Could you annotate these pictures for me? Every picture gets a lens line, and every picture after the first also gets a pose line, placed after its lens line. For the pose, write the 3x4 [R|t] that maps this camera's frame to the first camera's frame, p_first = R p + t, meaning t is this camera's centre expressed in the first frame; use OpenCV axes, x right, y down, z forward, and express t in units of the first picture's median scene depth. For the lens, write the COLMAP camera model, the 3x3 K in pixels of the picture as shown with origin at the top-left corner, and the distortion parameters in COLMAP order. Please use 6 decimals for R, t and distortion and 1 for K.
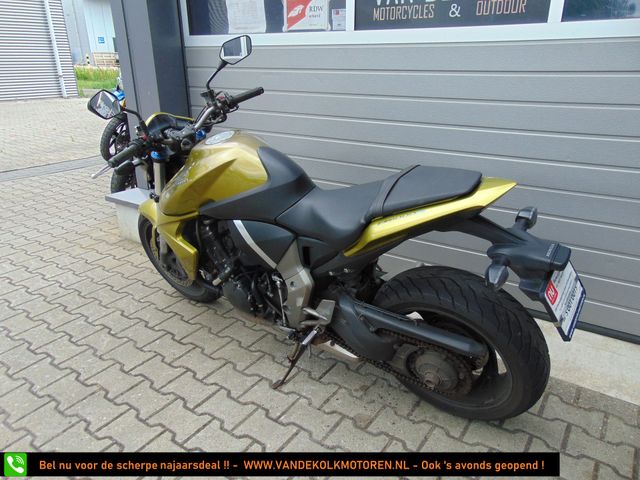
lens RADIAL K [[479.3, 0, 320.0], [0, 479.3, 240.0], [0, 0, 1]] dist [-0.019405, 0.054377]
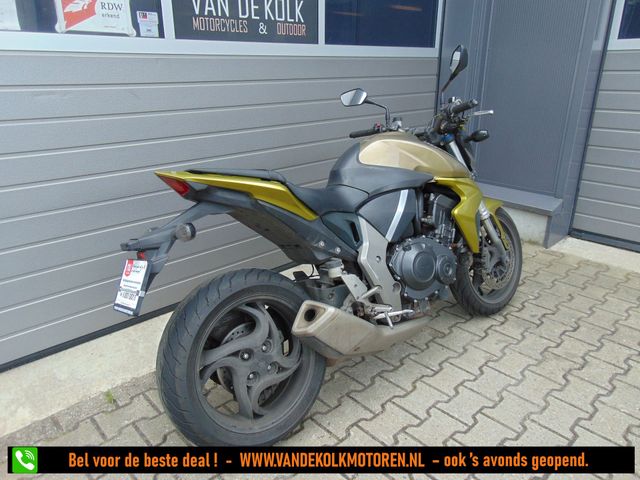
lens RADIAL K [[477.7, 0, 319.2], [0, 477.7, 239.8], [0, 0, 1]] dist [-0.021317, 0.052426]
pose [[0.212374, -0.333715, 0.918440, -0.991486], [0.351142, 0.903164, 0.246969, -0.275007], [-0.911919, 0.270053, 0.308990, 0.711237]]
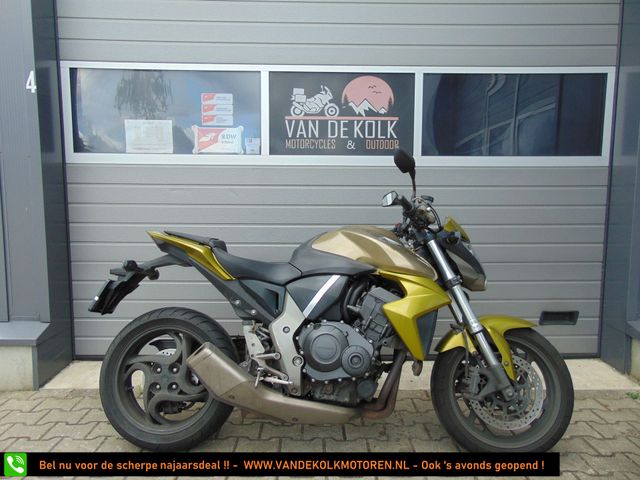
lens RADIAL K [[481.5, 0, 320.0], [0, 481.5, 240.0], [0, 0, 1]] dist [-0.022841, 0.066132]
pose [[0.817490, -0.050401, 0.573733, -0.663016], [0.199058, 0.959500, -0.199340, 0.054443], [-0.540449, 0.277165, 0.794414, 0.009126]]
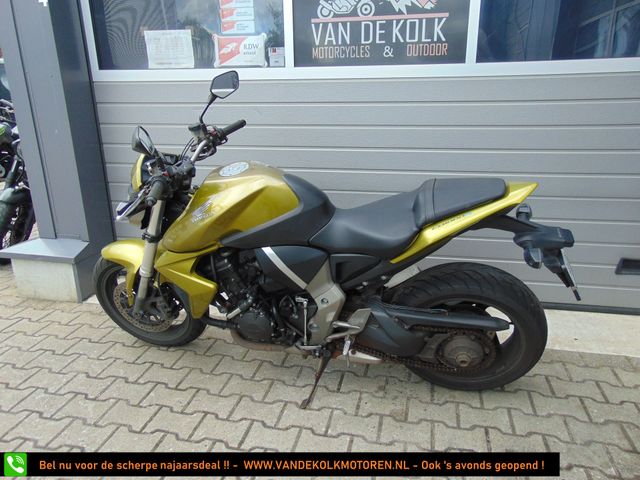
lens RADIAL K [[479.3, 0, 320.0], [0, 479.3, 240.0], [0, 0, 1]] dist [-0.019405, 0.054377]
pose [[0.929621, -0.116666, 0.349562, -0.363461], [0.139190, 0.989460, -0.039929, 0.000189], [-0.341219, 0.085774, 0.936062, 0.001547]]
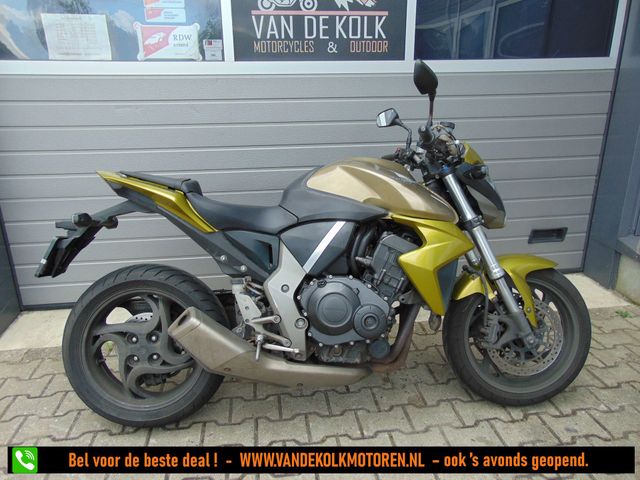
lens RADIAL K [[479.3, 0, 320.0], [0, 479.3, 240.0], [0, 0, 1]] dist [-0.019405, 0.054377]
pose [[0.744768, -0.213621, 0.632207, -0.627754], [0.246468, 0.968449, 0.036886, -0.079559], [-0.620140, 0.128348, 0.773921, 0.188190]]
